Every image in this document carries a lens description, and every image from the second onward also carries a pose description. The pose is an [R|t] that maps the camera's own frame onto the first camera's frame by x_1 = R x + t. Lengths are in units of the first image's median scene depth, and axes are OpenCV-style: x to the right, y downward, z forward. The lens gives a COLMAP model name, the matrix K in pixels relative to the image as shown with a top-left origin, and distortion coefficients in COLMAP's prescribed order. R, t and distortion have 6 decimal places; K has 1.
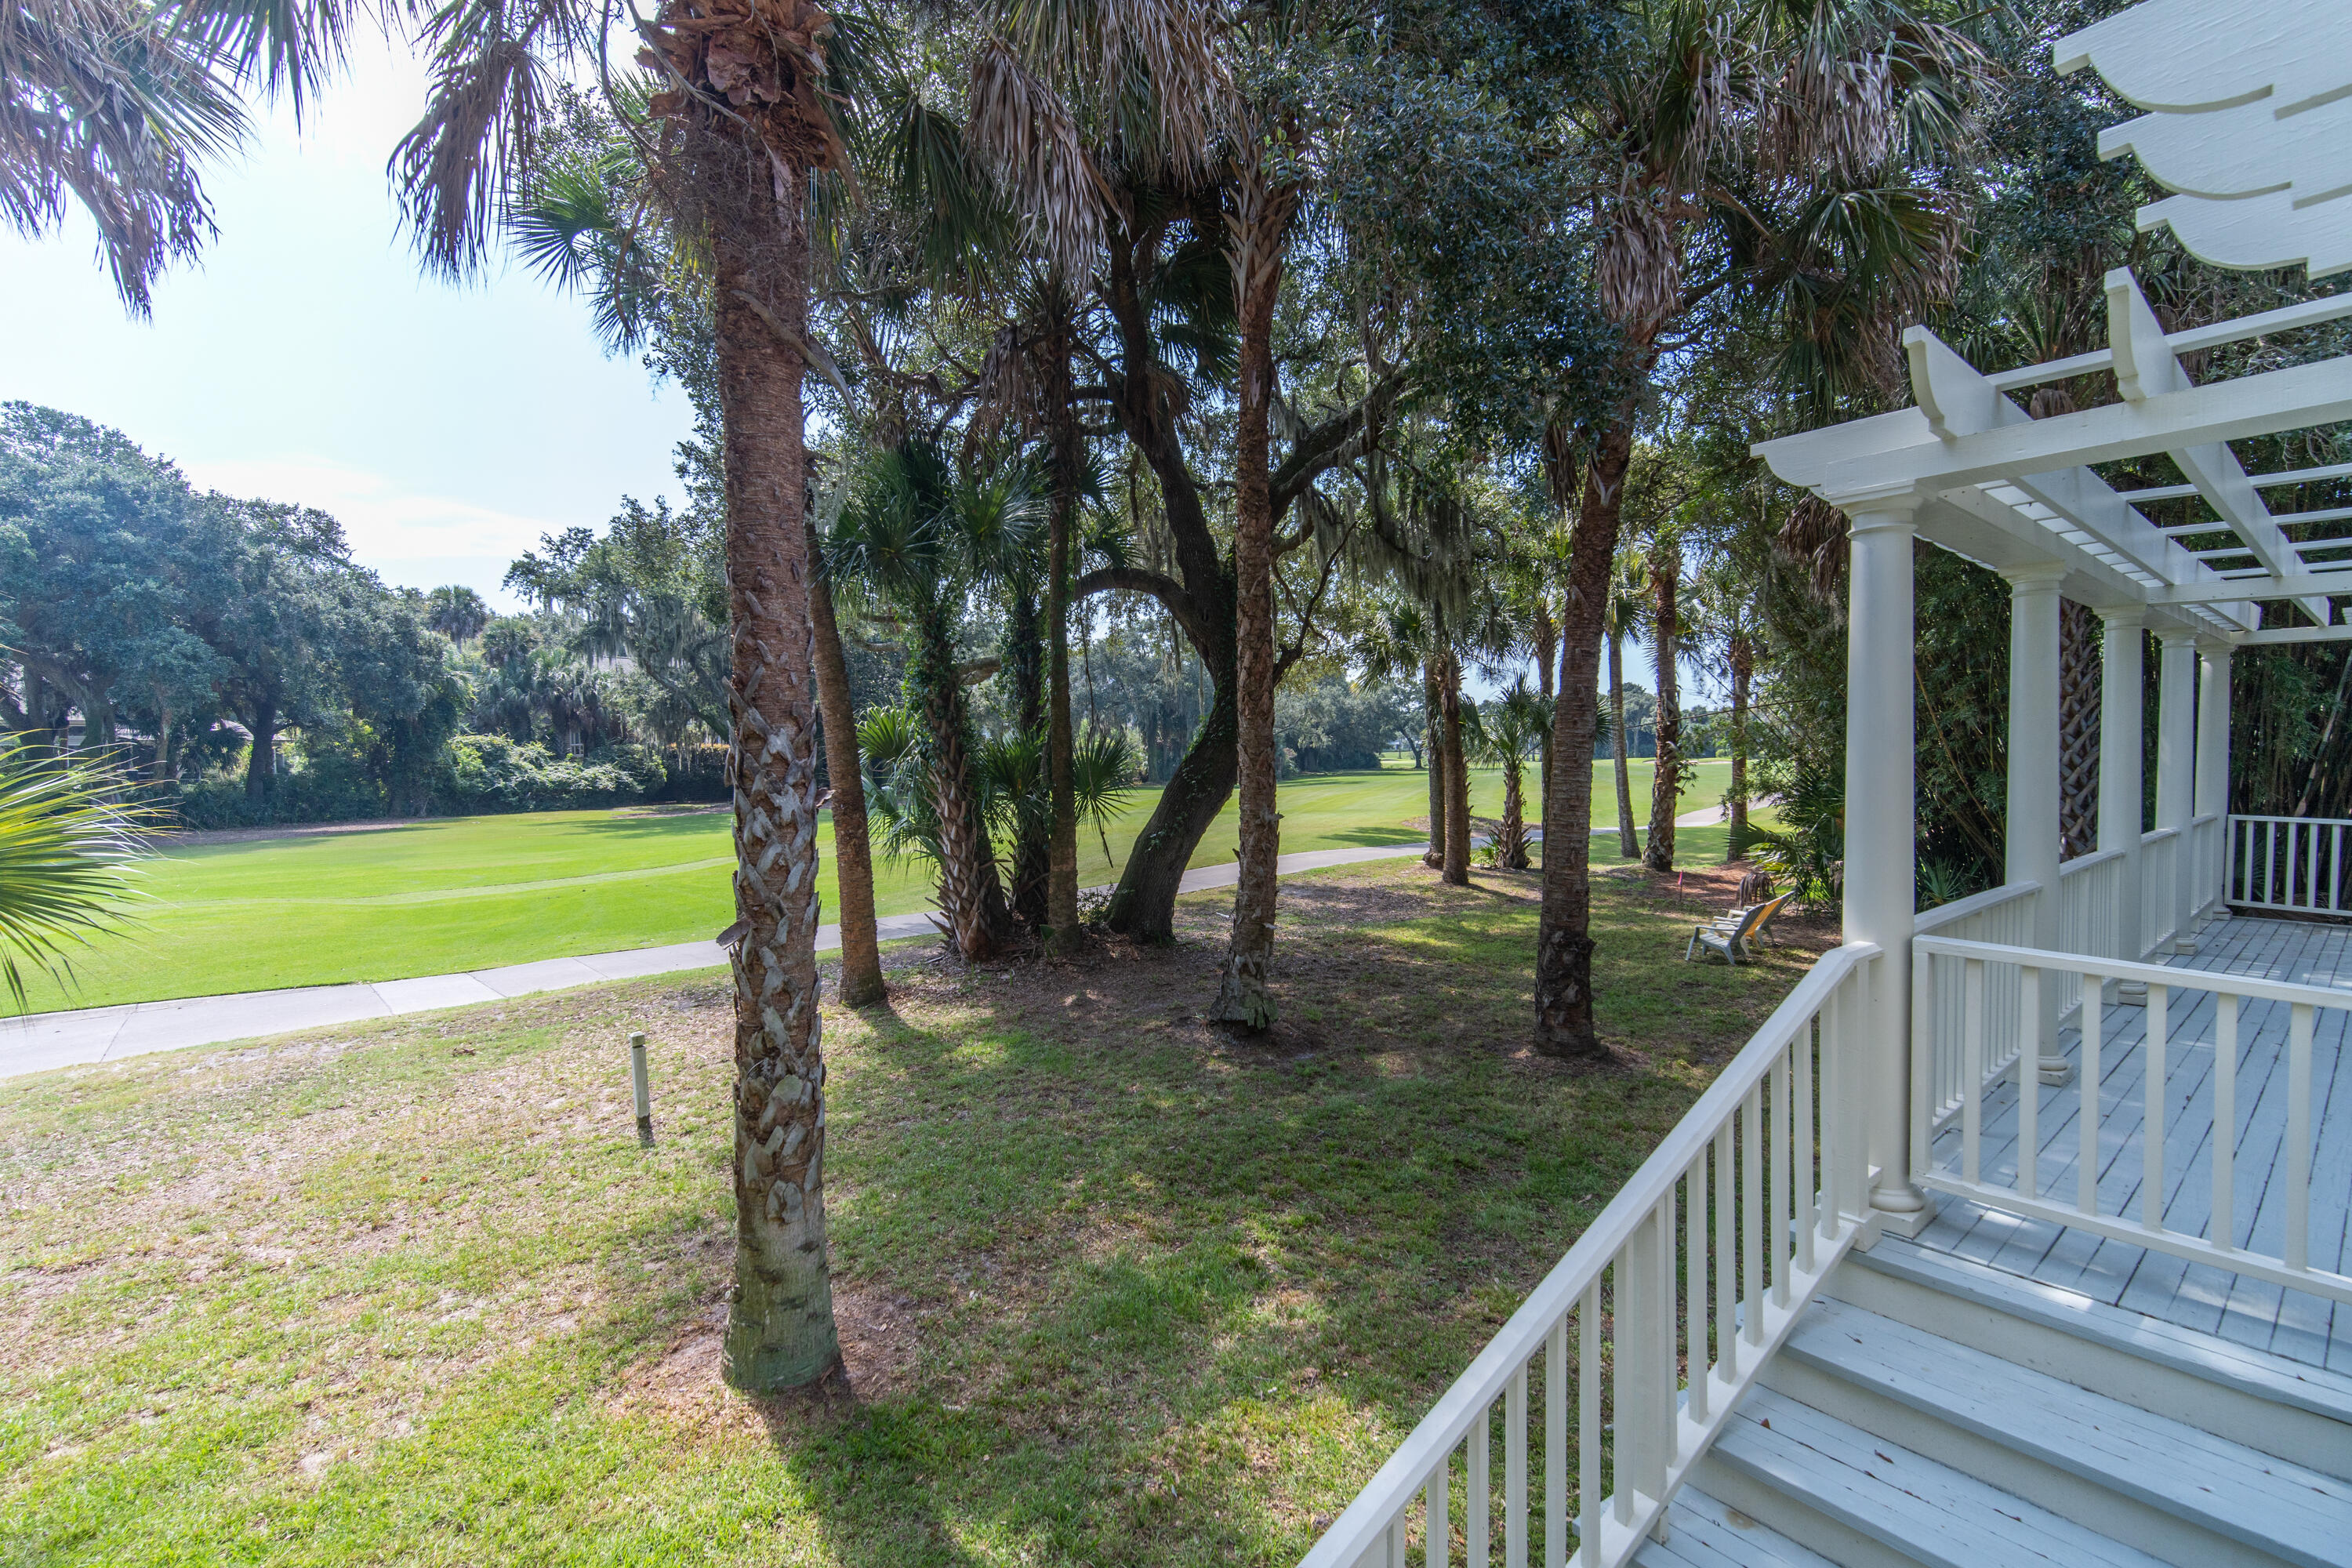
lens RADIAL K [[1010.0, 0, 1150.6], [0, 1010.0, 793.7], [0, 0, 1]] dist [0.014451, 0.000410]
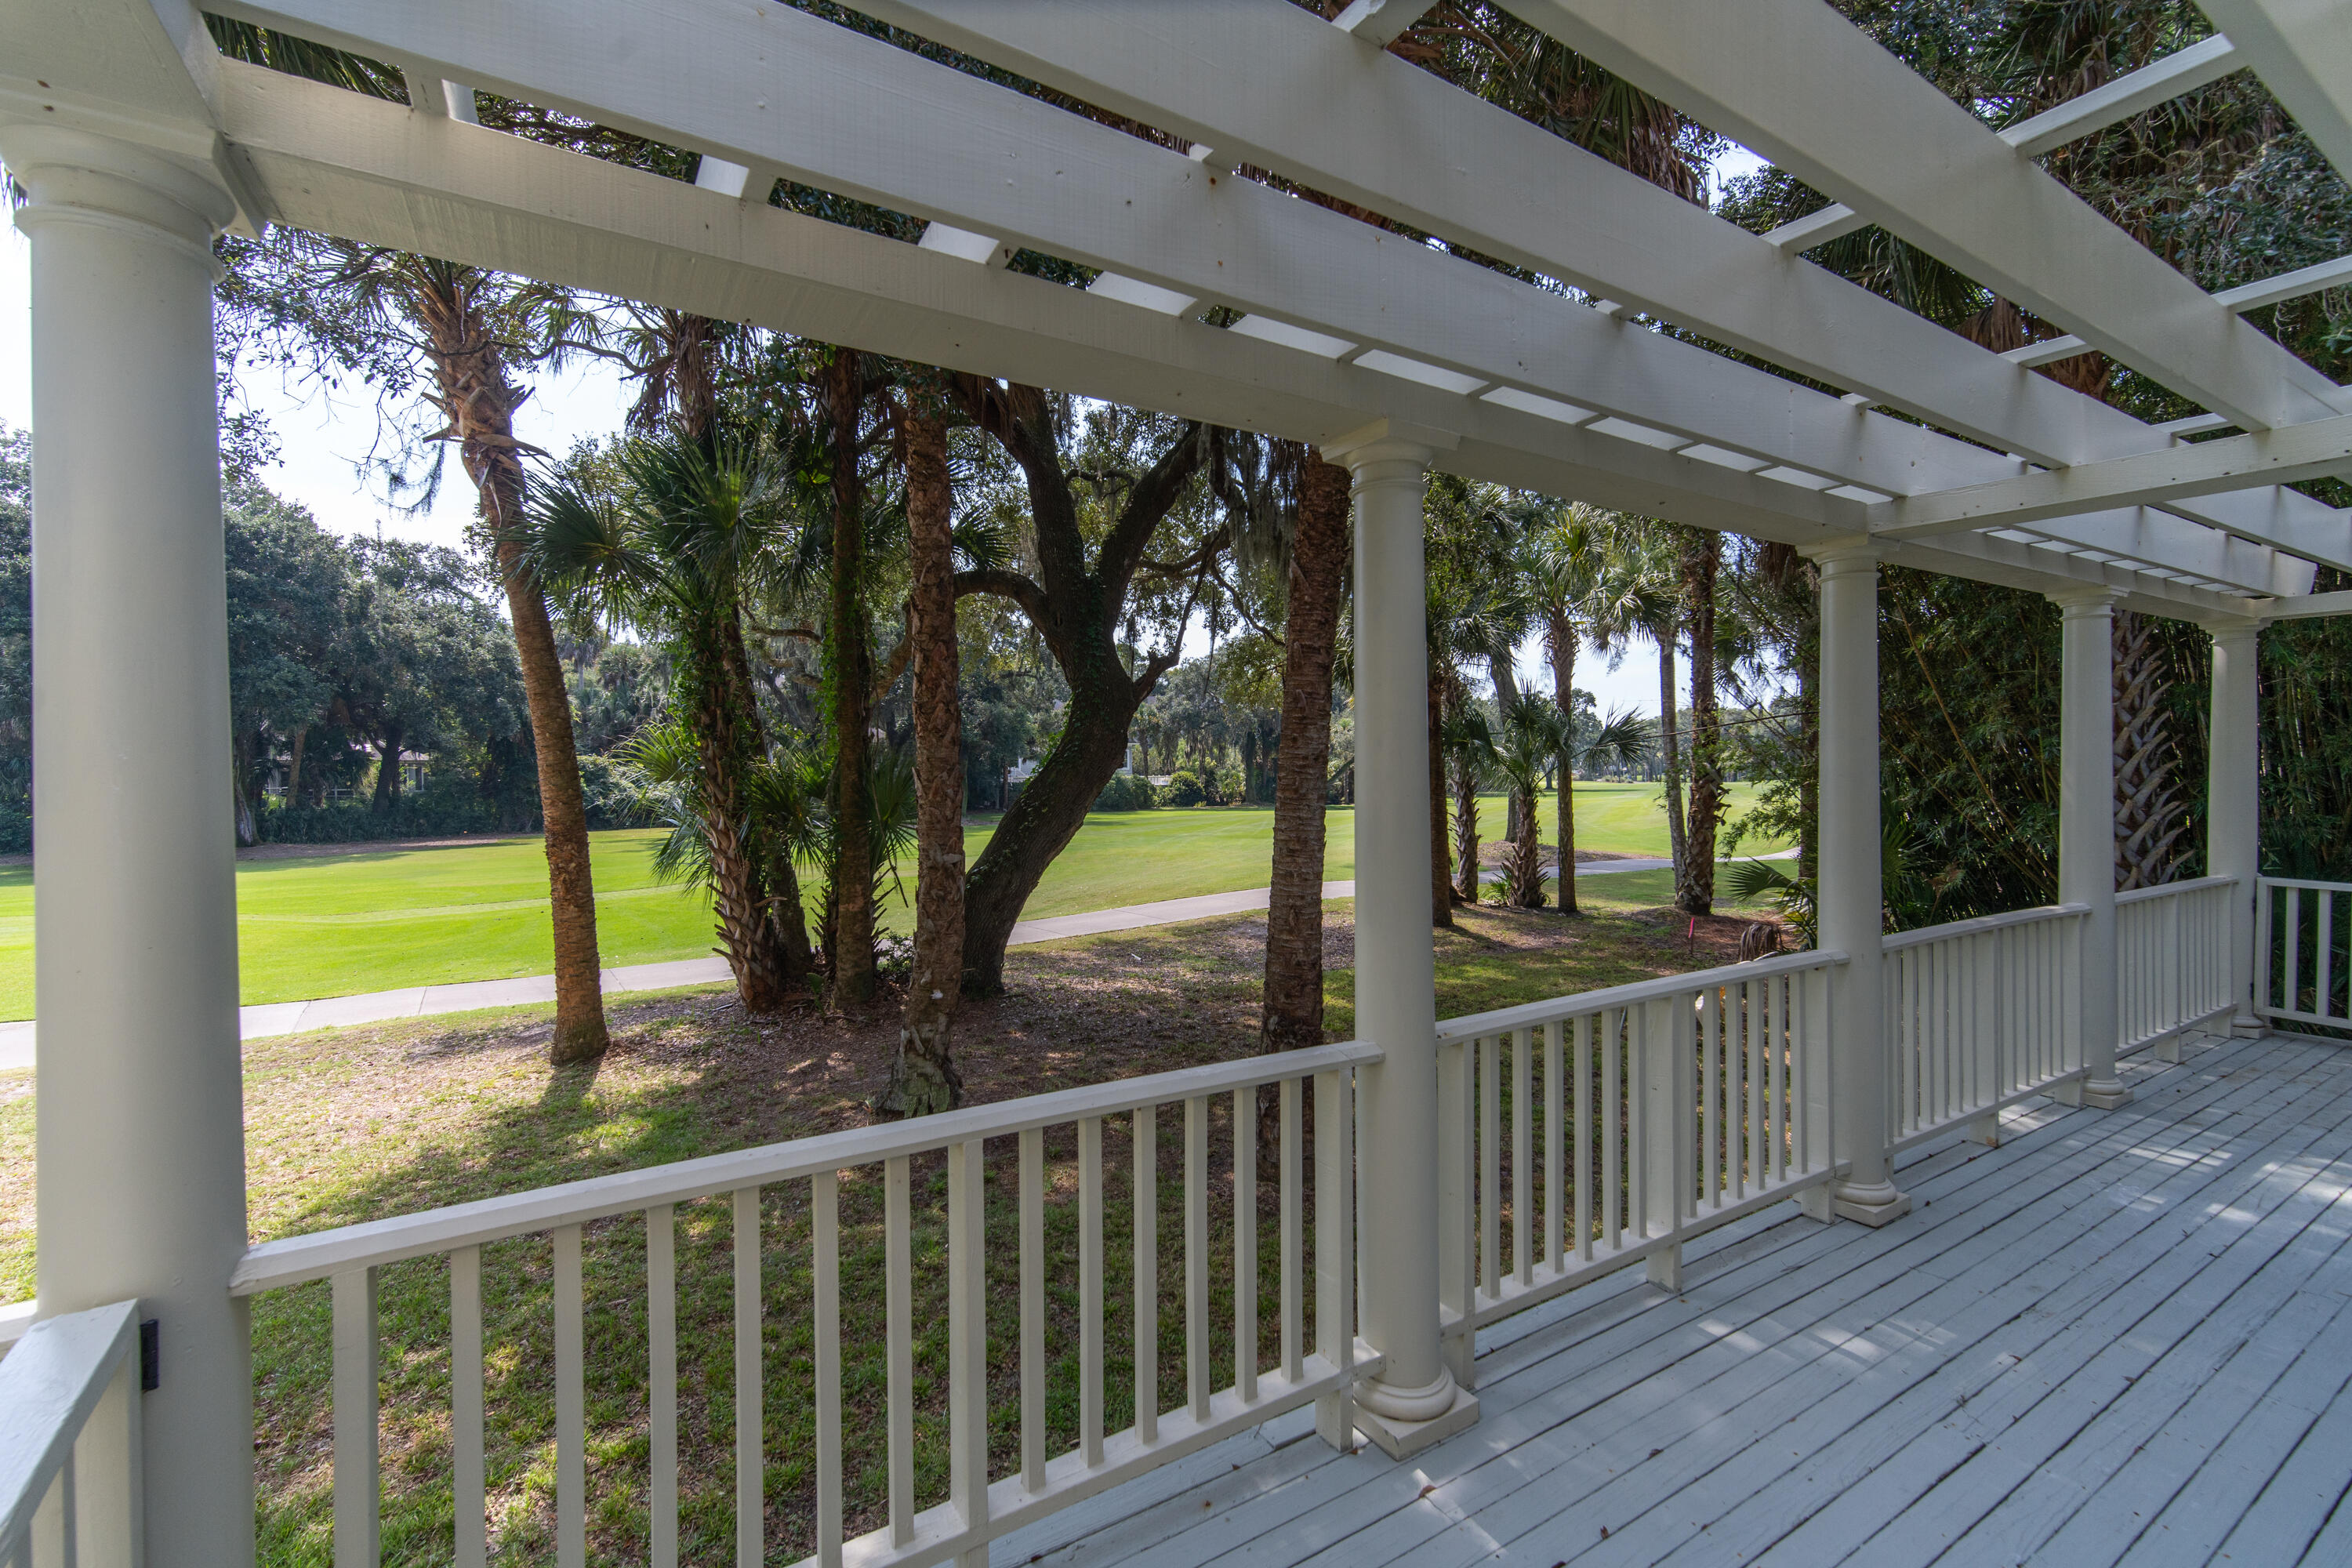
lens RADIAL K [[1010.0, 0, 1123.8], [0, 1010.0, 811.6], [0, 0, 1]] dist [0.014451, 0.000410]
pose [[0.991661, 0.007095, -0.128679, 0.062865], [-0.007372, 0.999971, -0.001675, -0.002438], [0.128664, 0.002610, 0.991685, 0.038037]]
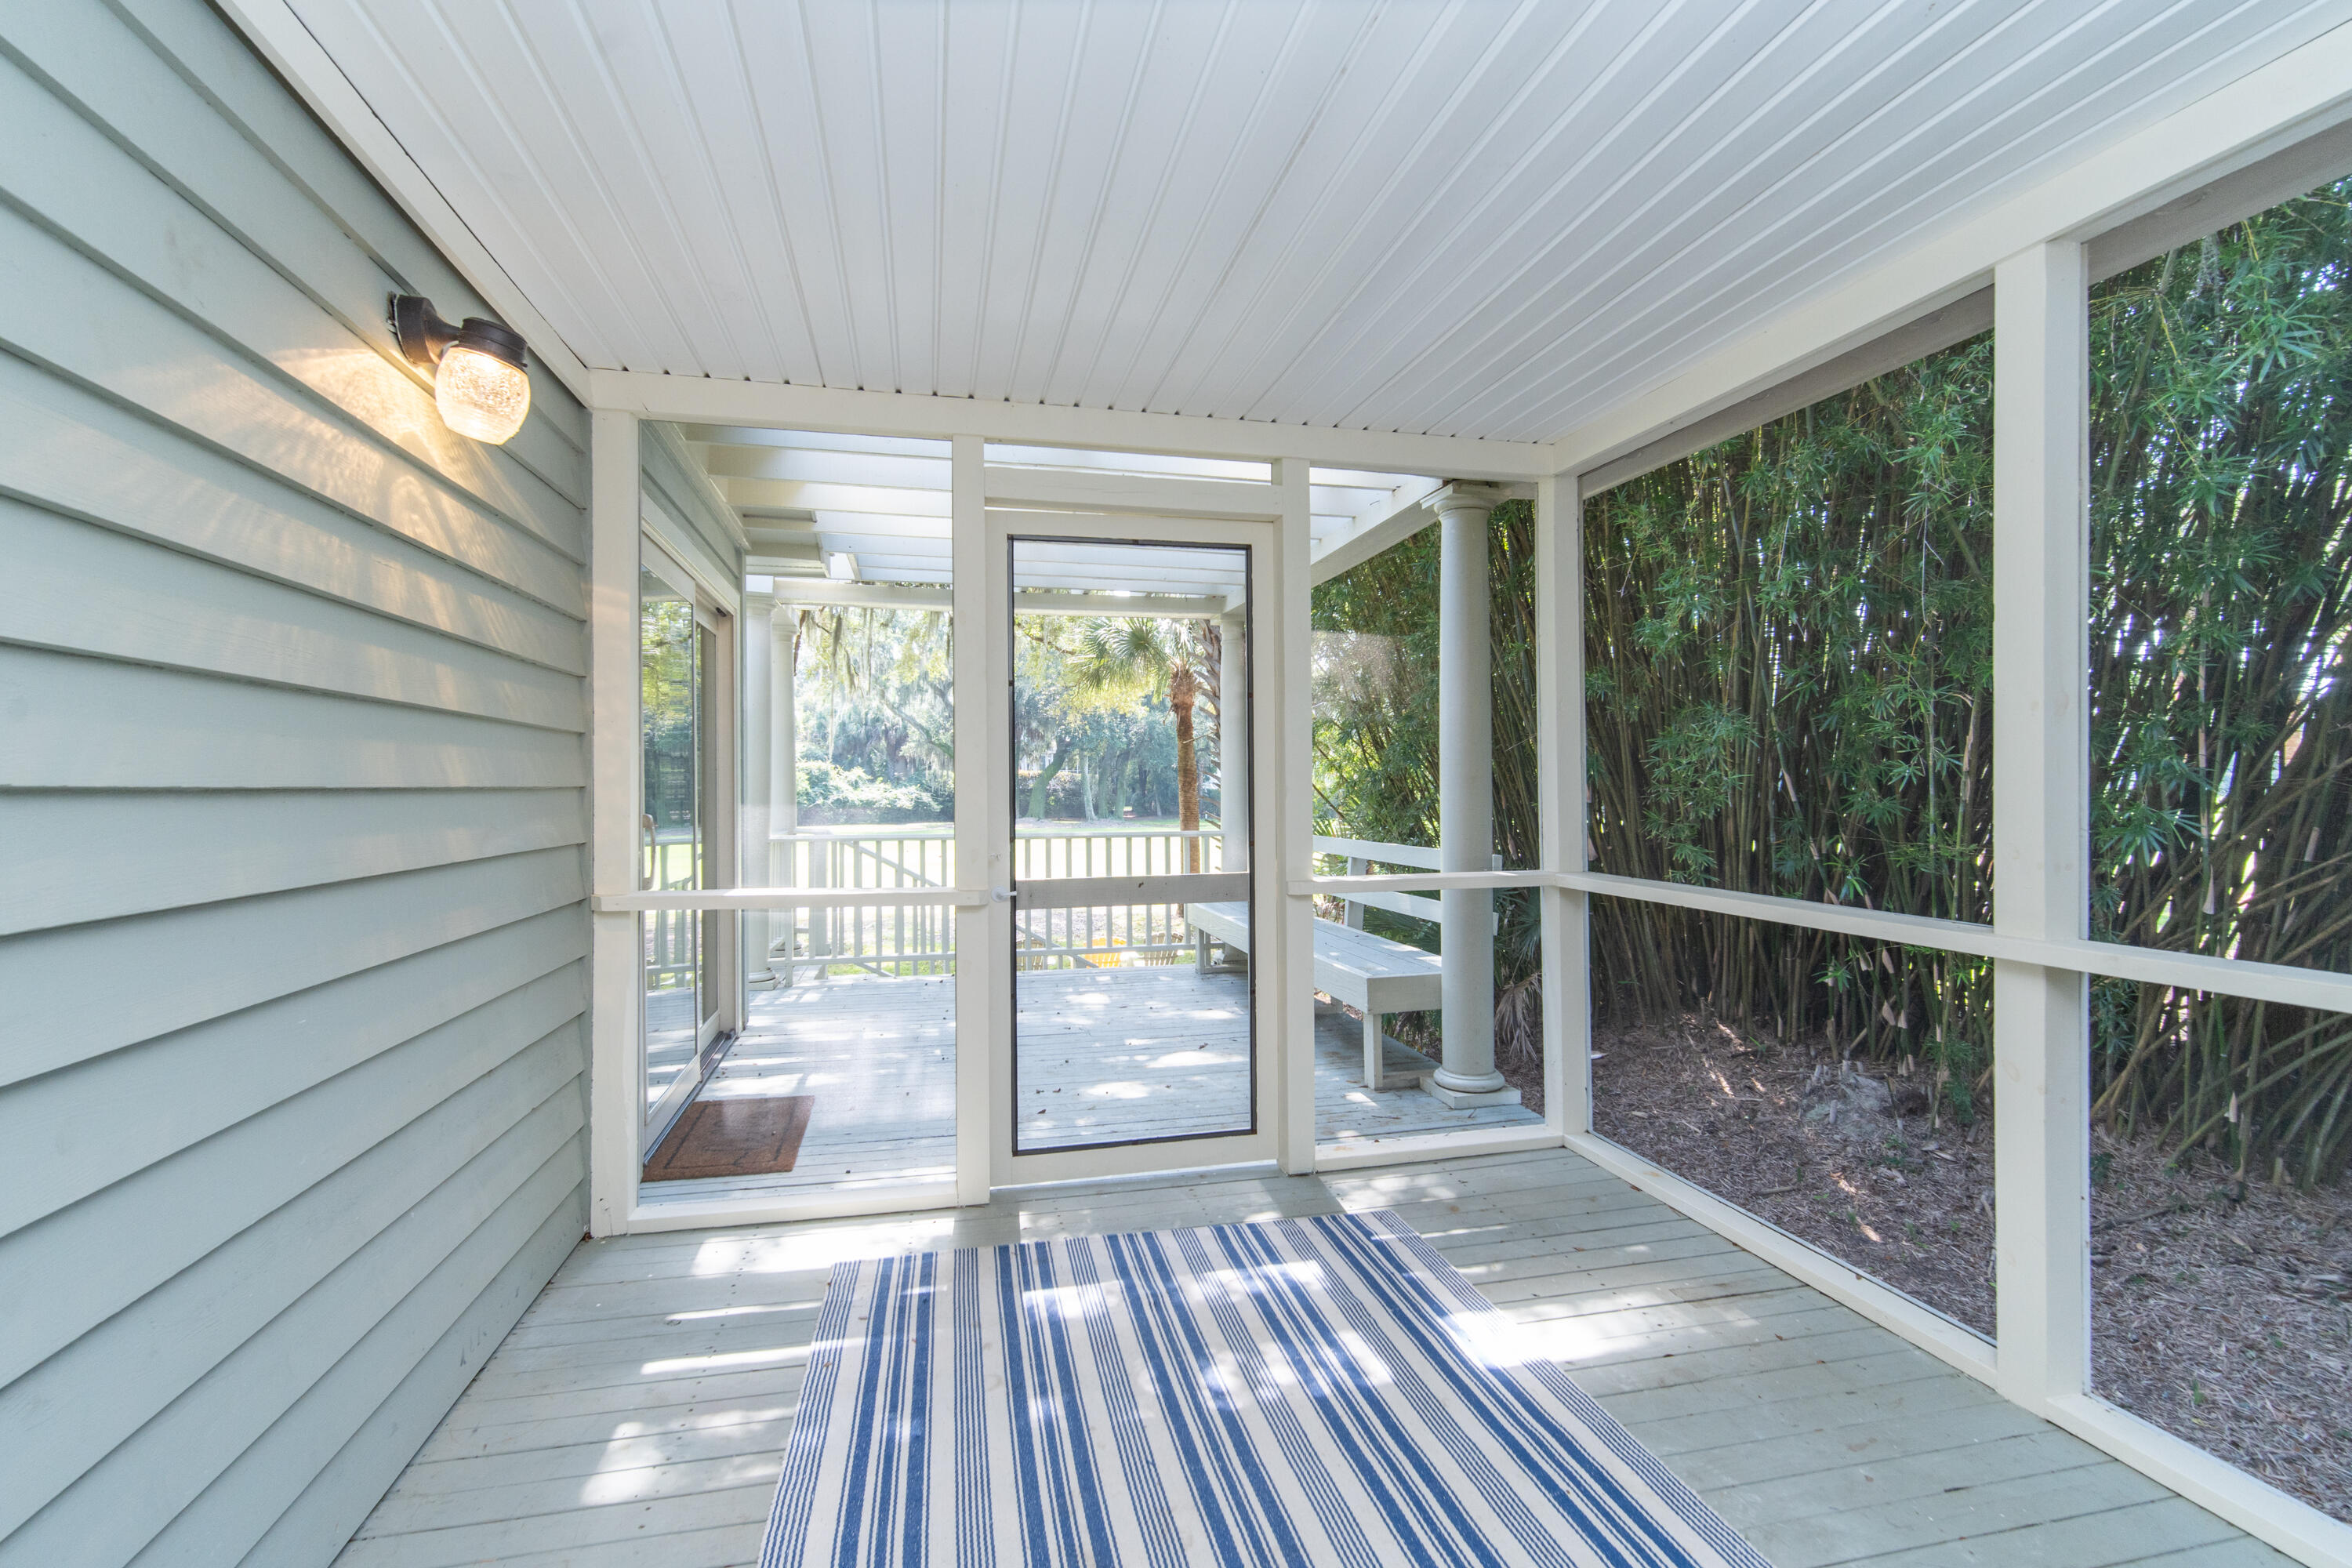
lens RADIAL K [[1010.0, 0, 1163.5], [0, 1010.0, 785.1], [0, 0, 1]] dist [0.014451, 0.000410]
pose [[0.901203, 0.009687, -0.433288, 0.460441], [-0.026254, 0.999134, -0.032267, -0.000735], [0.432601, 0.040455, 0.900678, 0.125452]]
